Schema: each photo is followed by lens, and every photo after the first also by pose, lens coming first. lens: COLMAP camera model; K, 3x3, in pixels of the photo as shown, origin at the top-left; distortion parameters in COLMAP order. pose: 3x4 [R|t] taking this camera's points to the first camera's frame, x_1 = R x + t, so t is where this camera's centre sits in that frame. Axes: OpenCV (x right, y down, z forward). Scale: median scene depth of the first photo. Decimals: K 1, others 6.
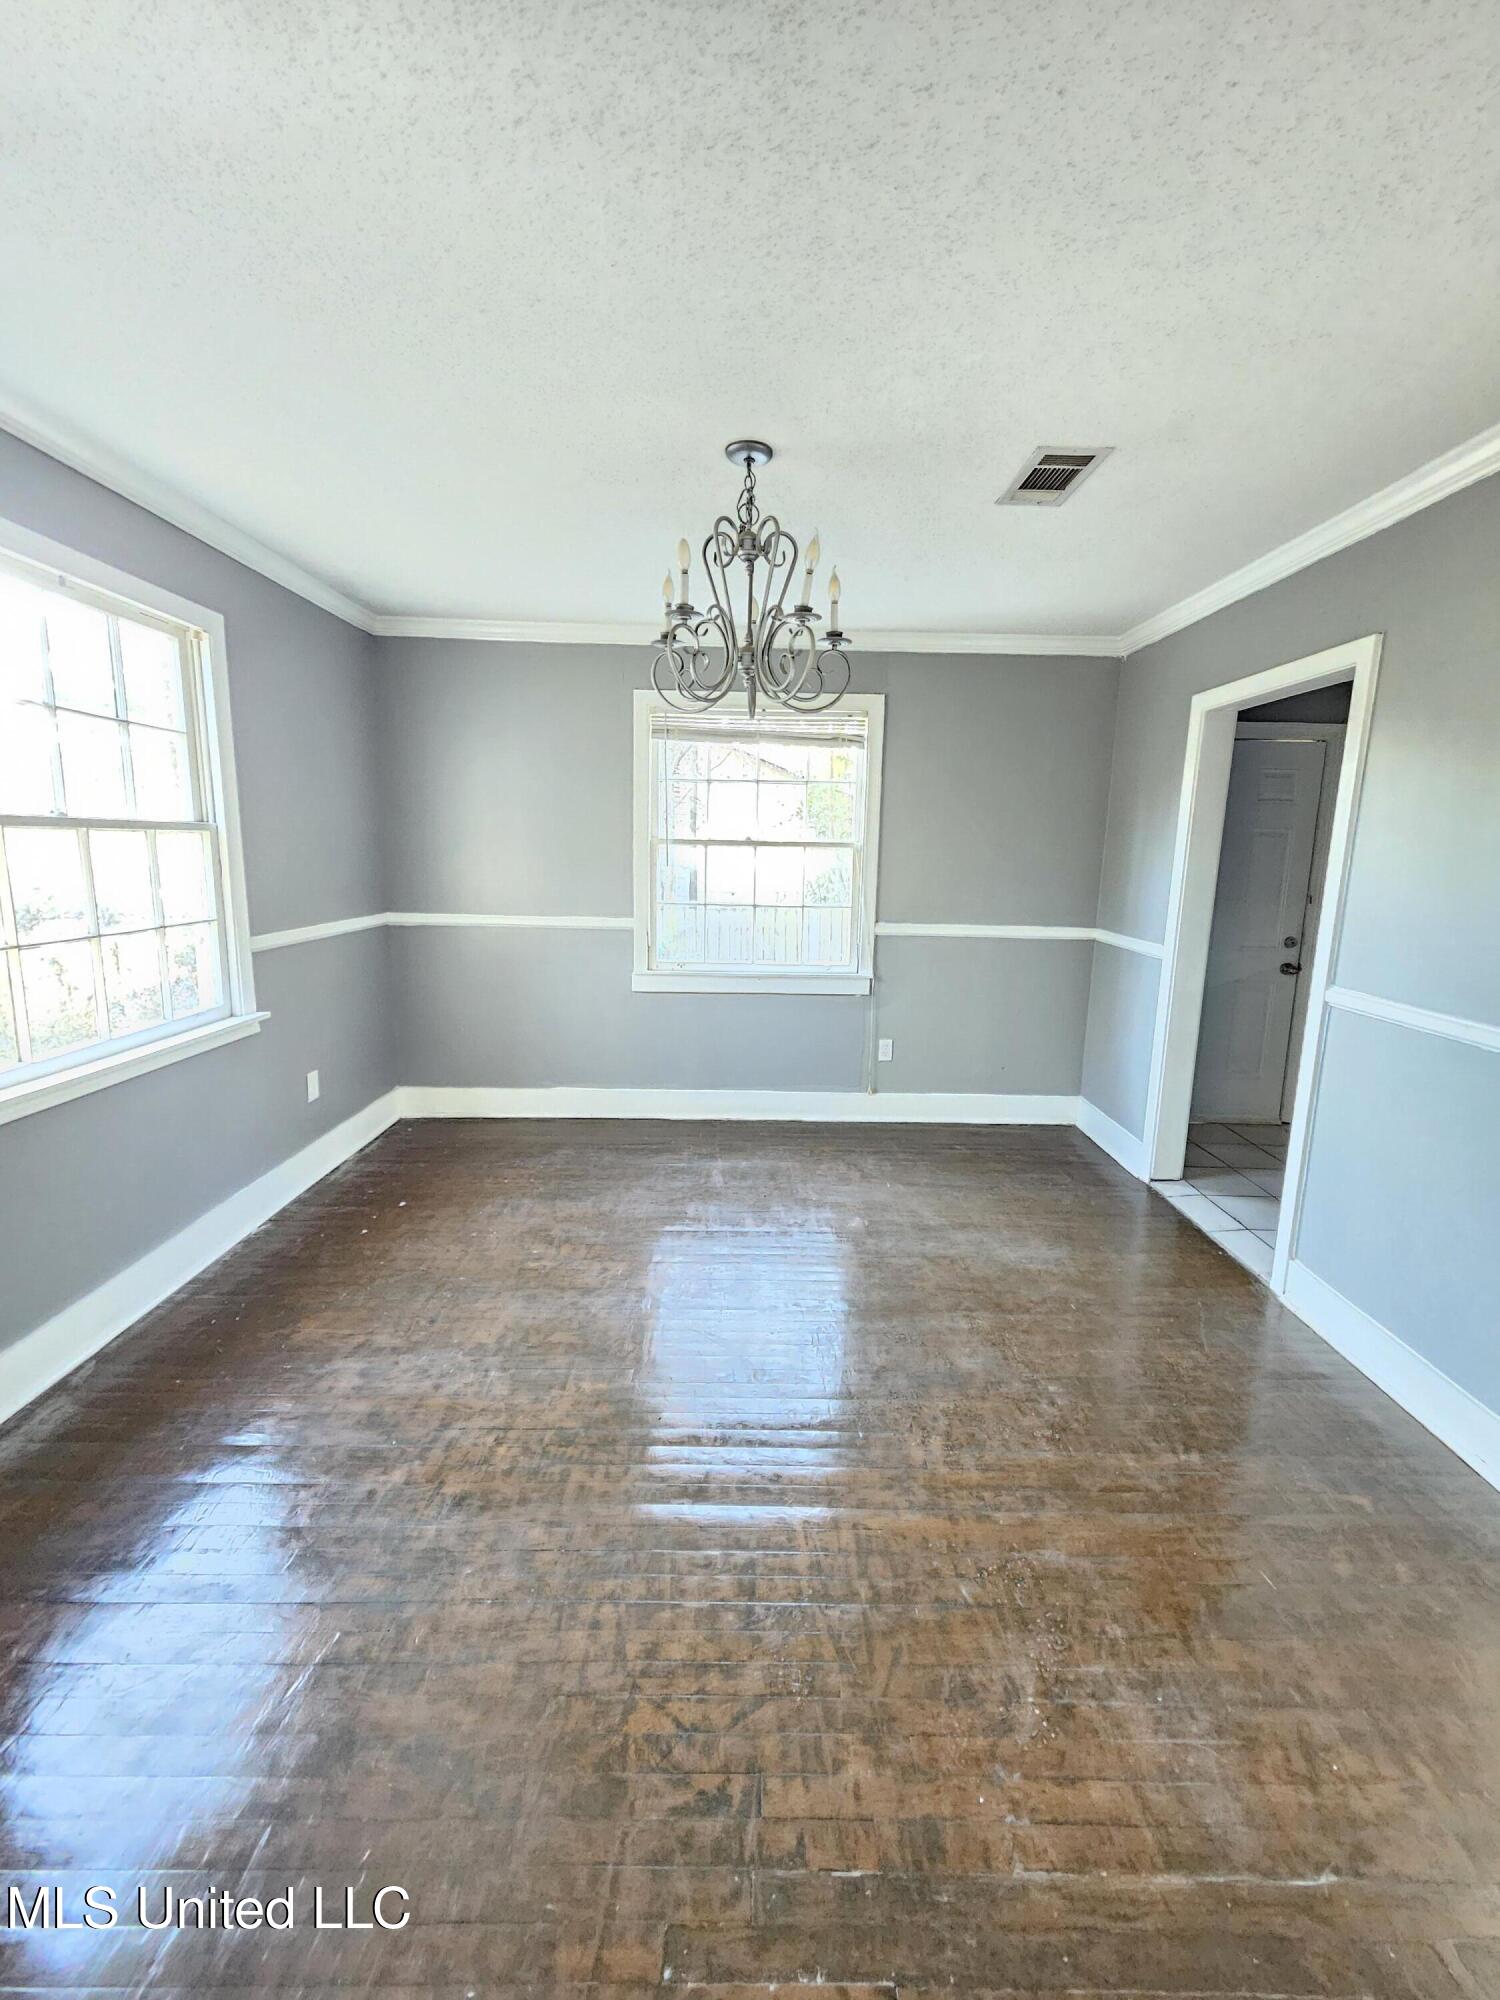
lens RADIAL K [[782.8, 0, 760.4], [0, 782.8, 997.3], [0, 0, 1]] dist [0.001437, -0.001142]
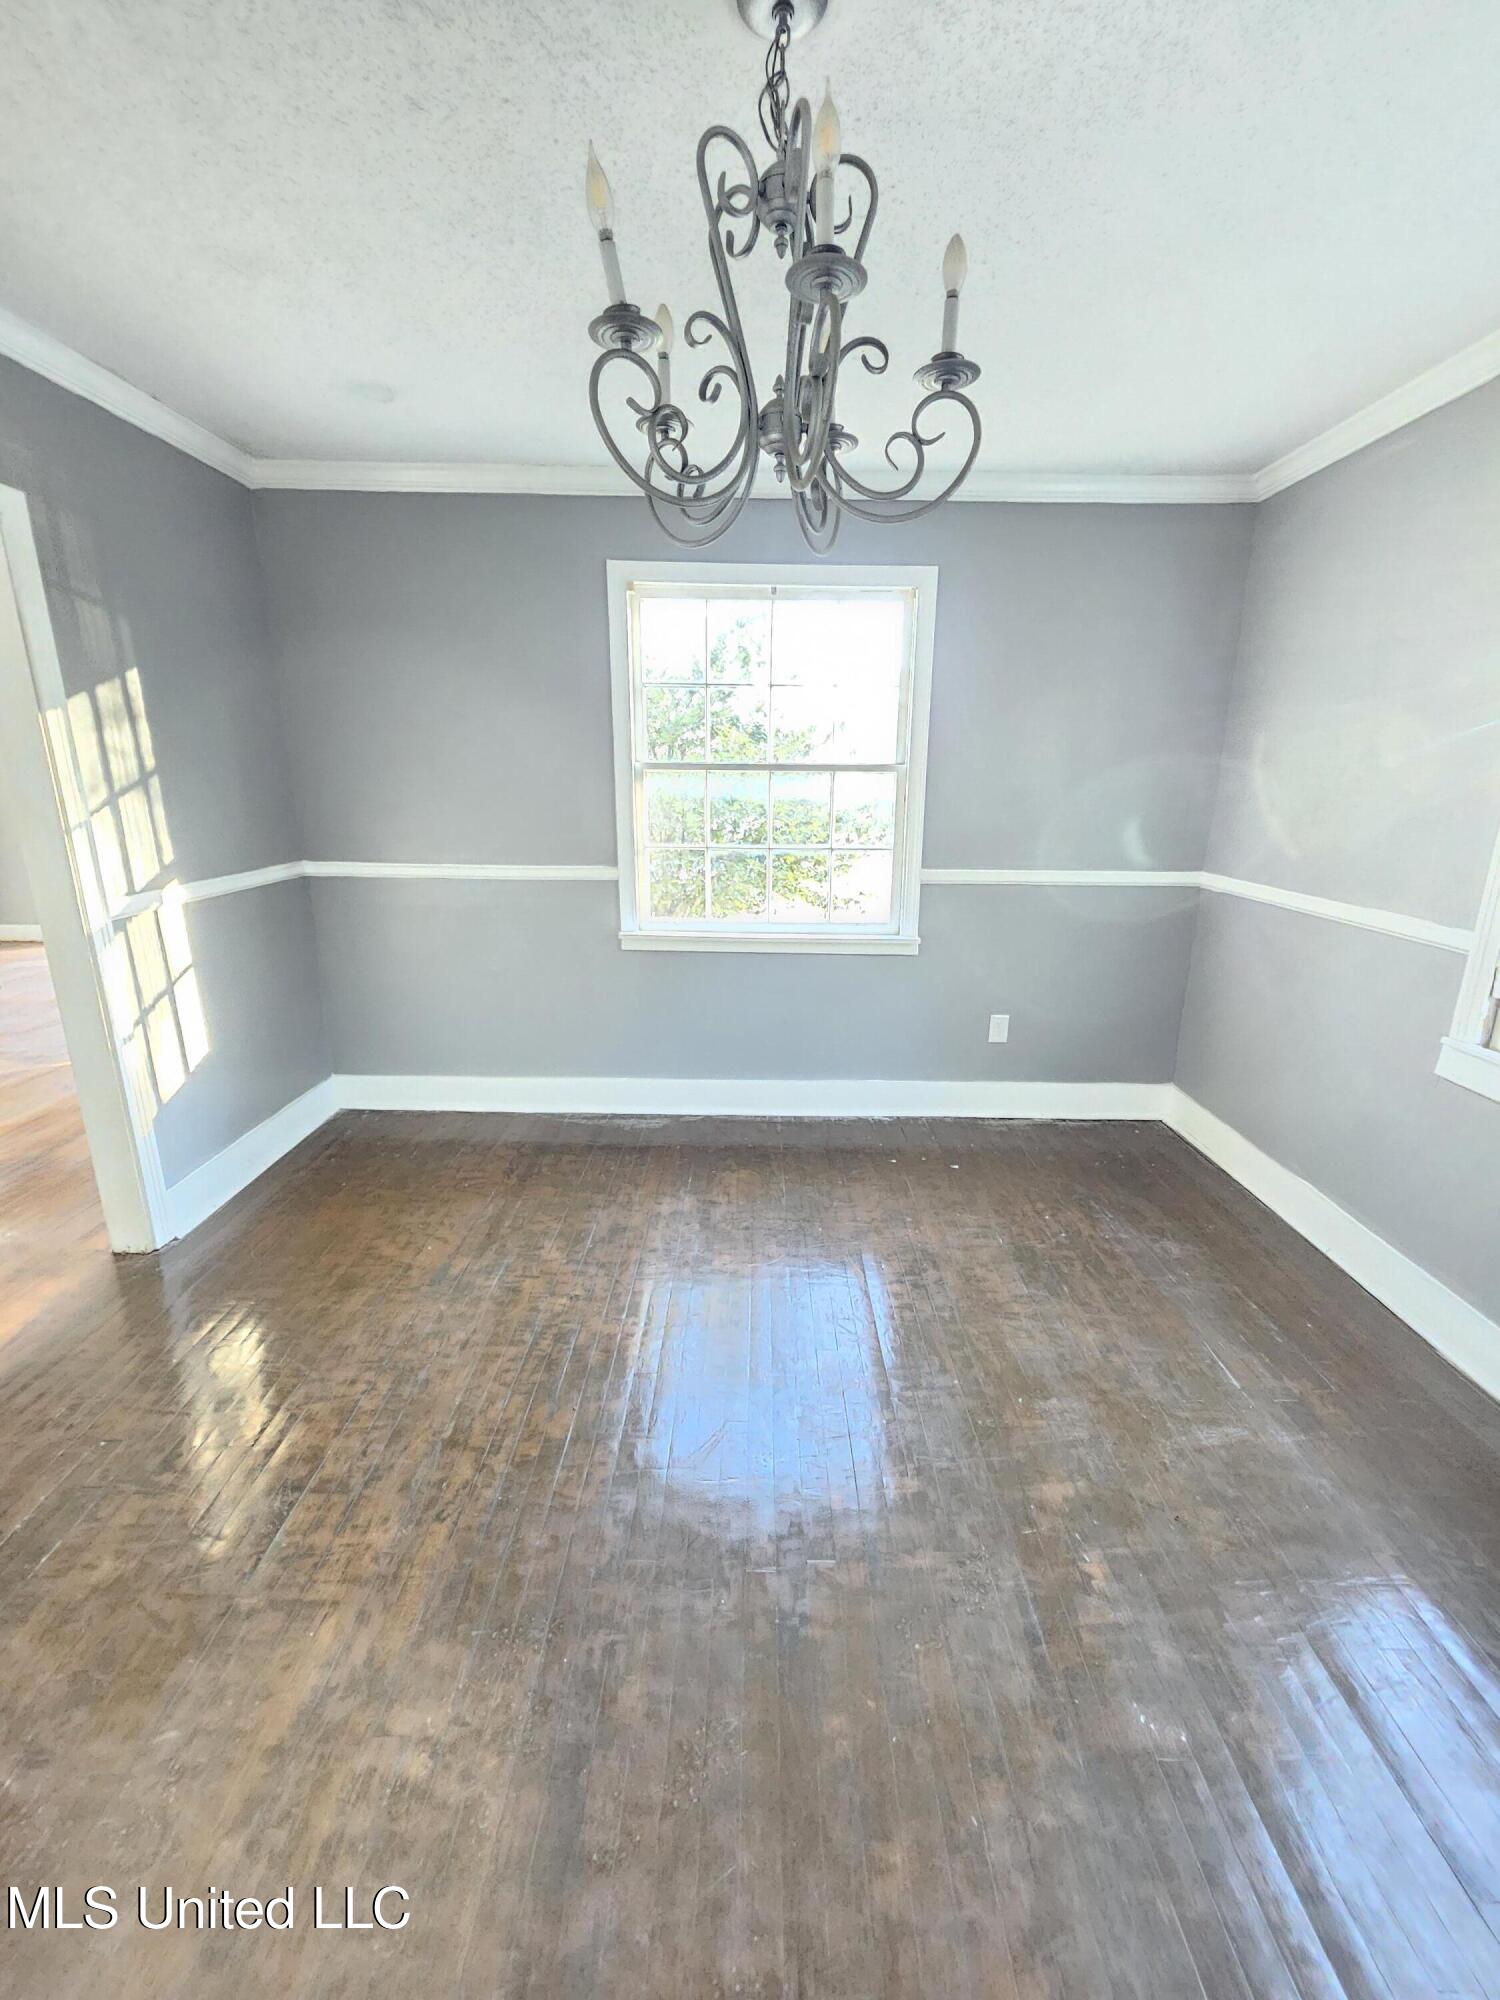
lens RADIAL K [[782.8, 0, 764.9], [0, 782.8, 983.1], [0, 0, 1]] dist [0.001437, -0.001142]
pose [[-0.013379, 0.238456, -0.971061, 0.531807], [-0.198360, 0.951214, 0.236315, -0.161914], [0.980038, 0.195781, 0.034573, 0.900675]]
